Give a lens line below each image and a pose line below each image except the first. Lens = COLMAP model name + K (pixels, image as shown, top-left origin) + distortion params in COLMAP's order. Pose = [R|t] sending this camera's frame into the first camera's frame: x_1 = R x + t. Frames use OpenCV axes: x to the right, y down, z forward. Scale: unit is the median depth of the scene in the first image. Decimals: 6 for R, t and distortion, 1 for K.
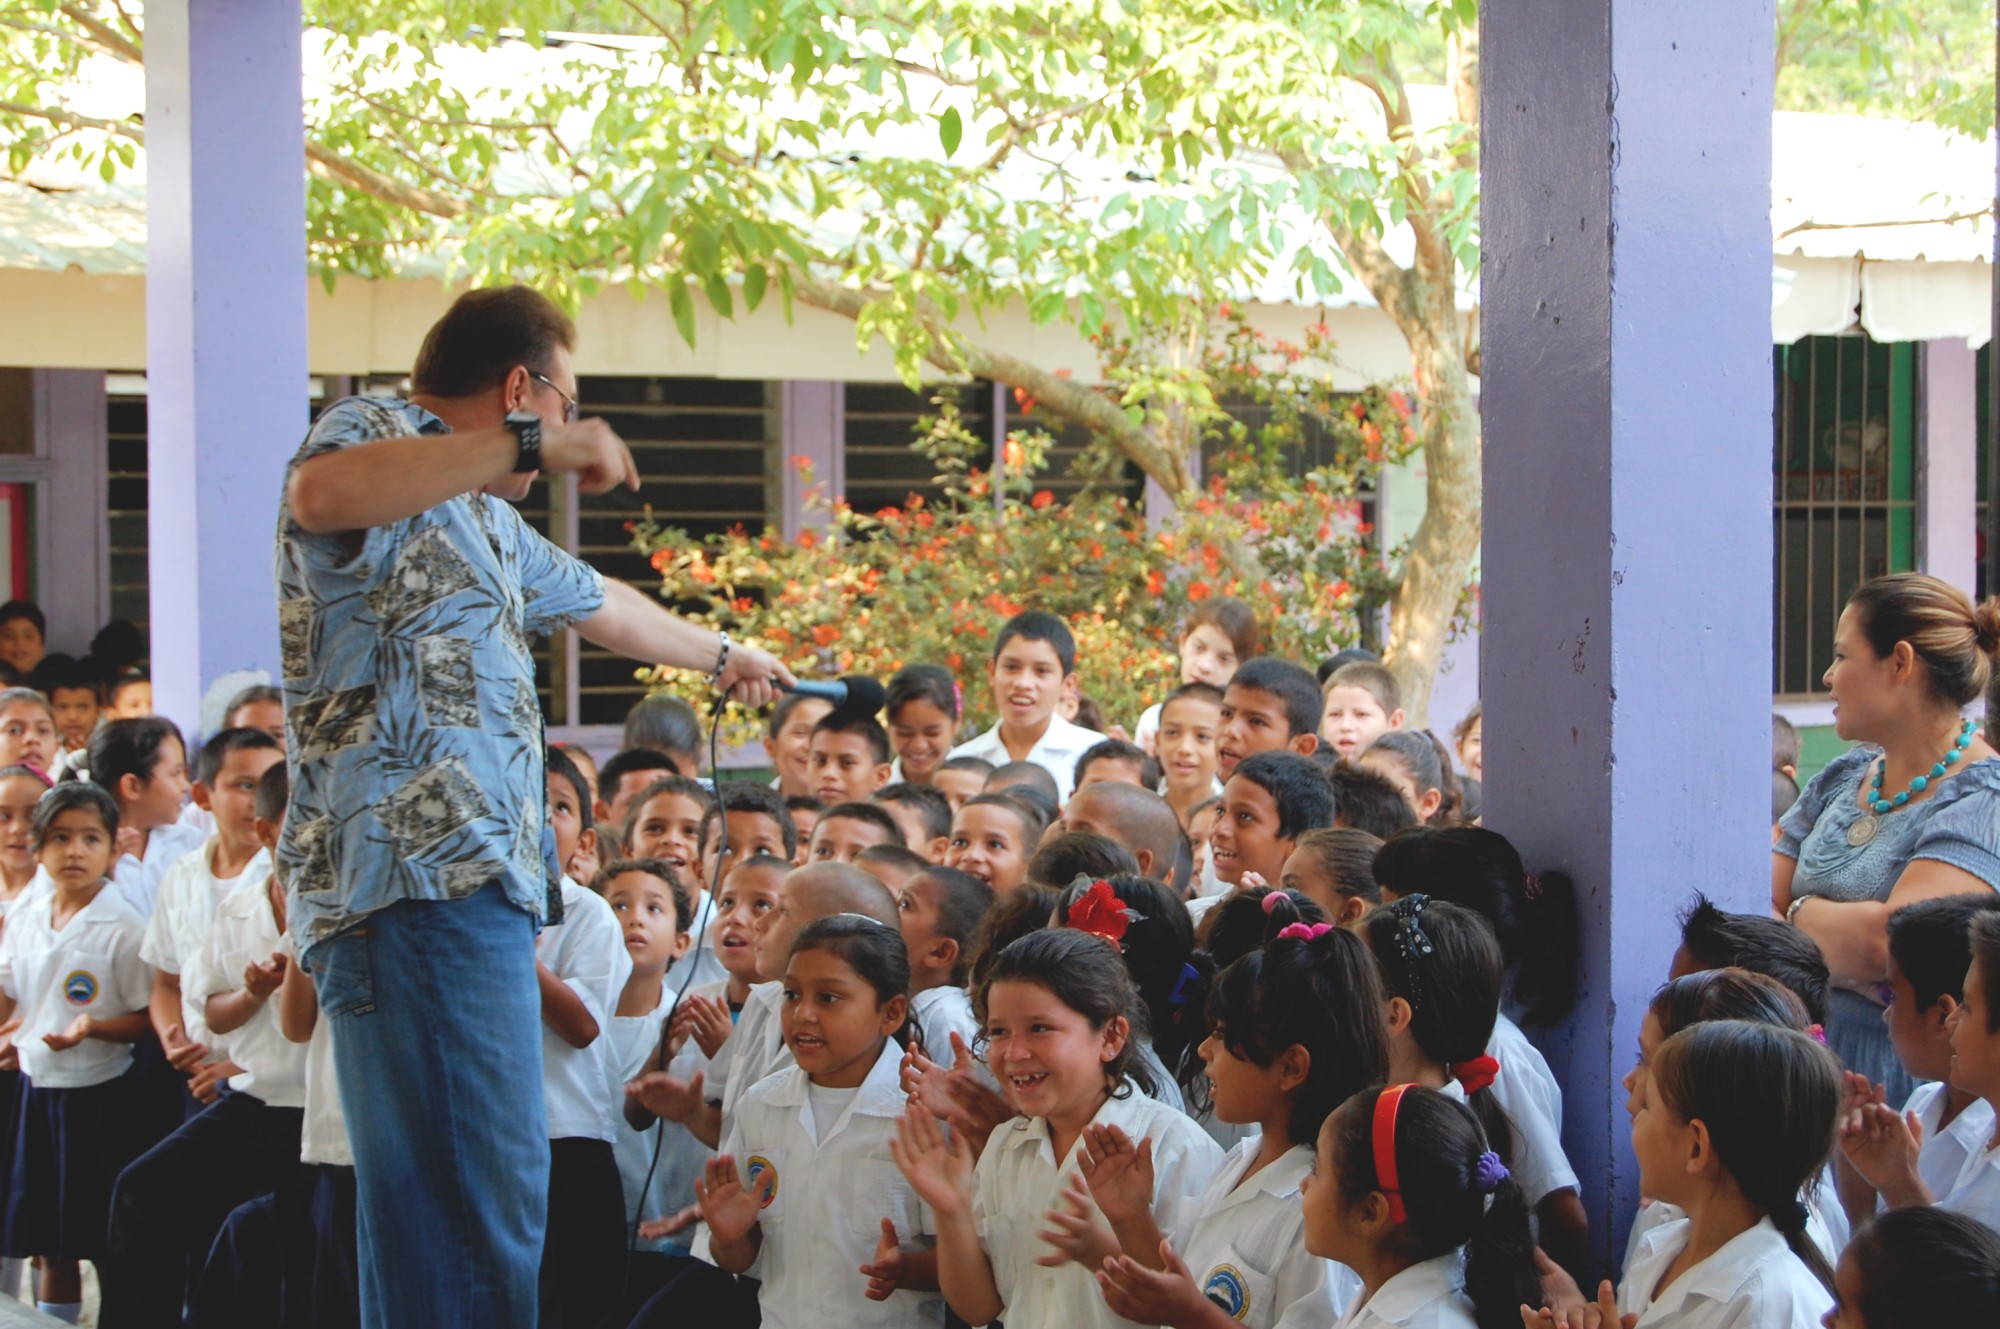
lens RADIAL K [[4297.8, 0, 1000.0], [0, 4297.8, 664.5], [0, 0, 1]] dist [0.016918, 0.157154]
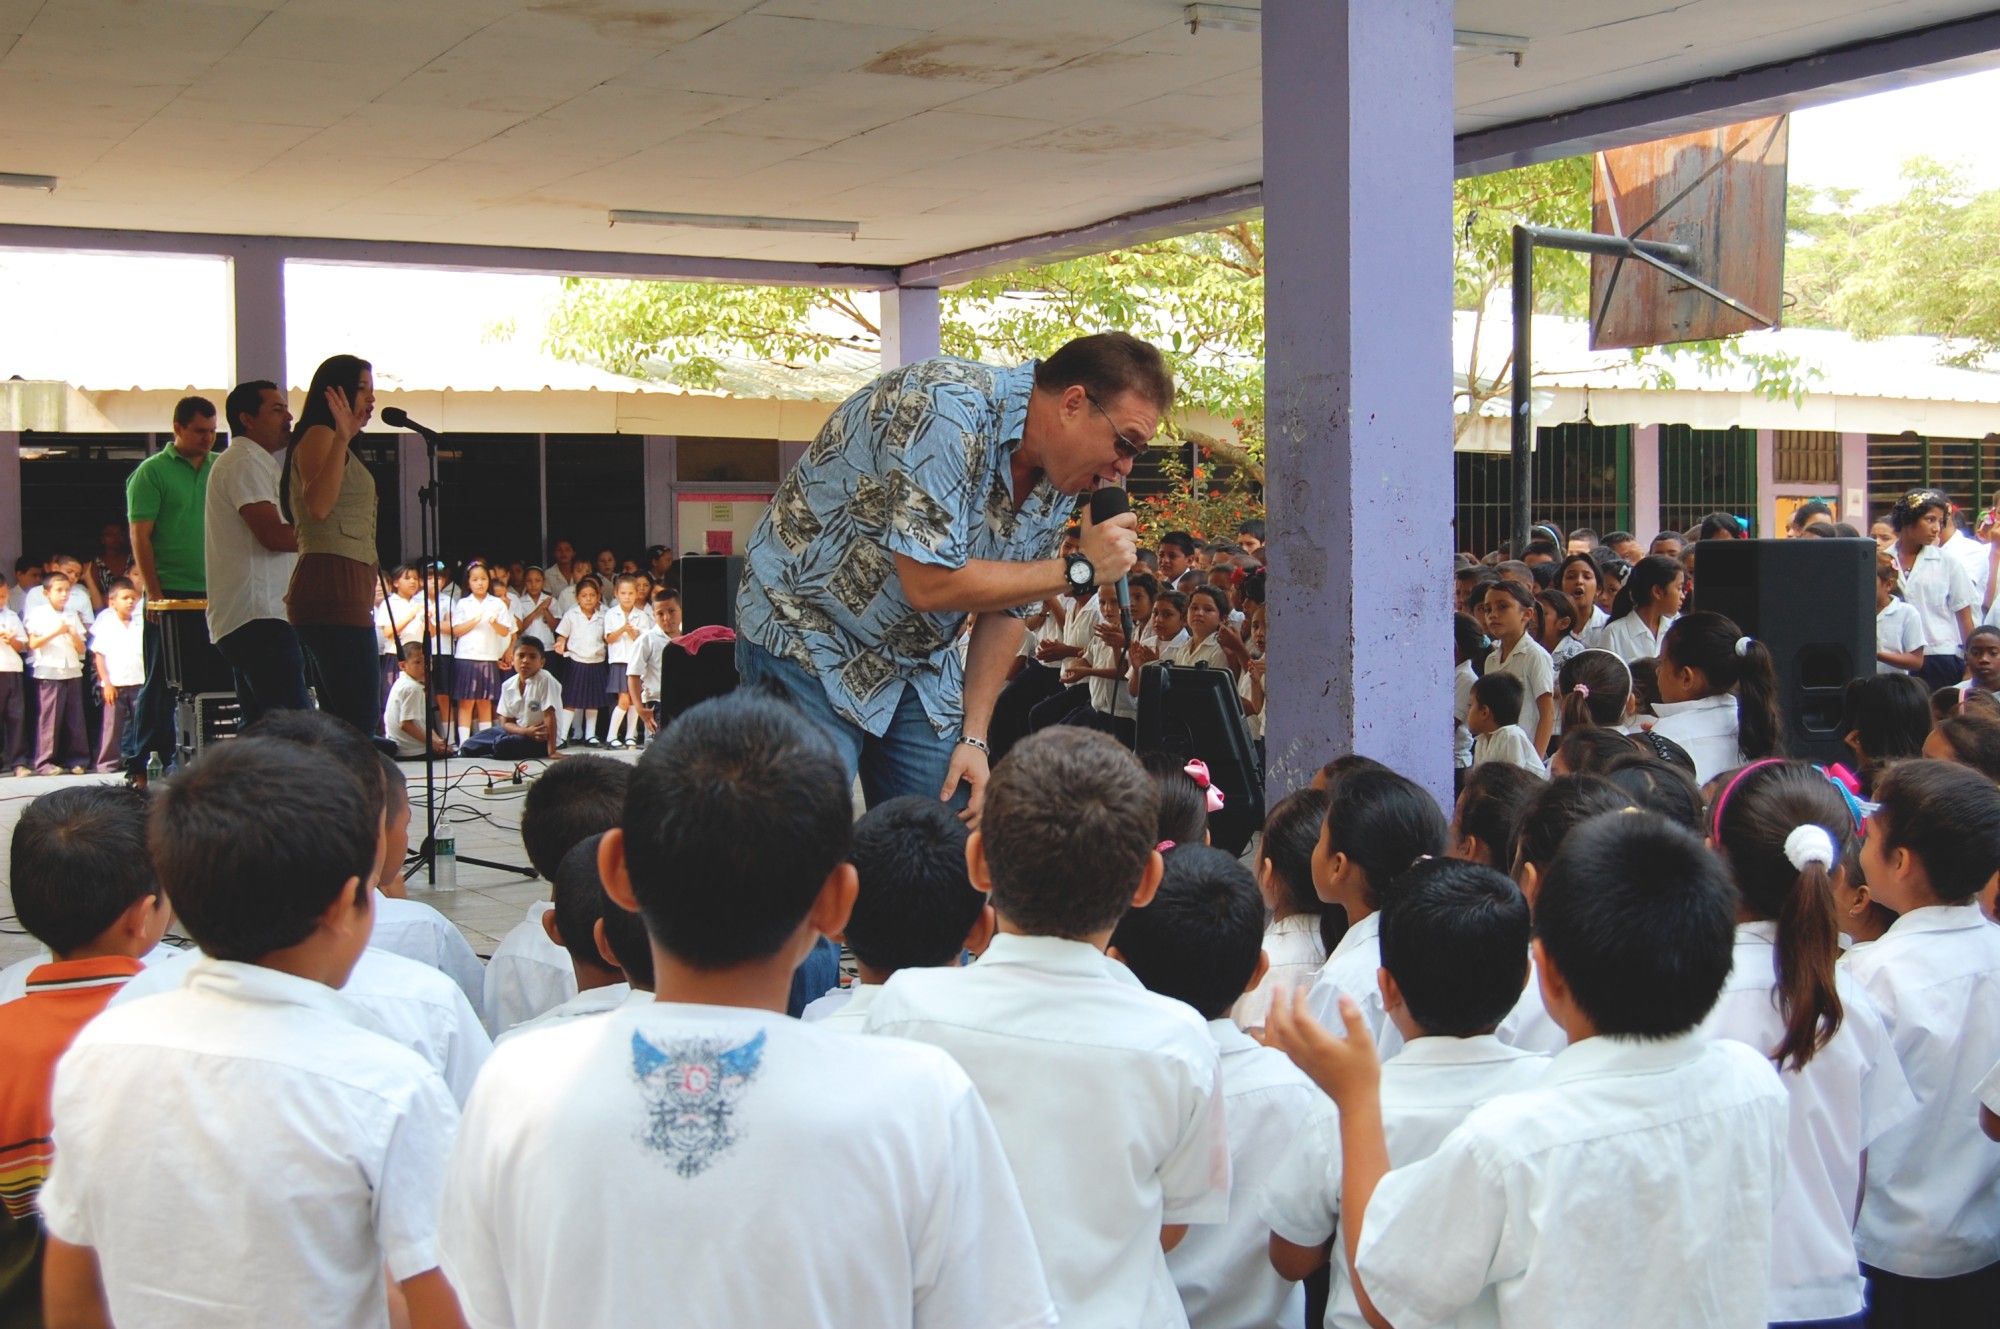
lens RADIAL K [[2826.2, 0, 1000.0], [0, 2826.2, 664.5], [0, 0, 1]] dist [-0.007809, 0.001236]
pose [[0.997831, -0.006893, -0.065468, -0.006269], [0.006743, 0.999974, -0.002512, 0.058309], [0.065483, 0.002065, 0.997852, -0.552147]]
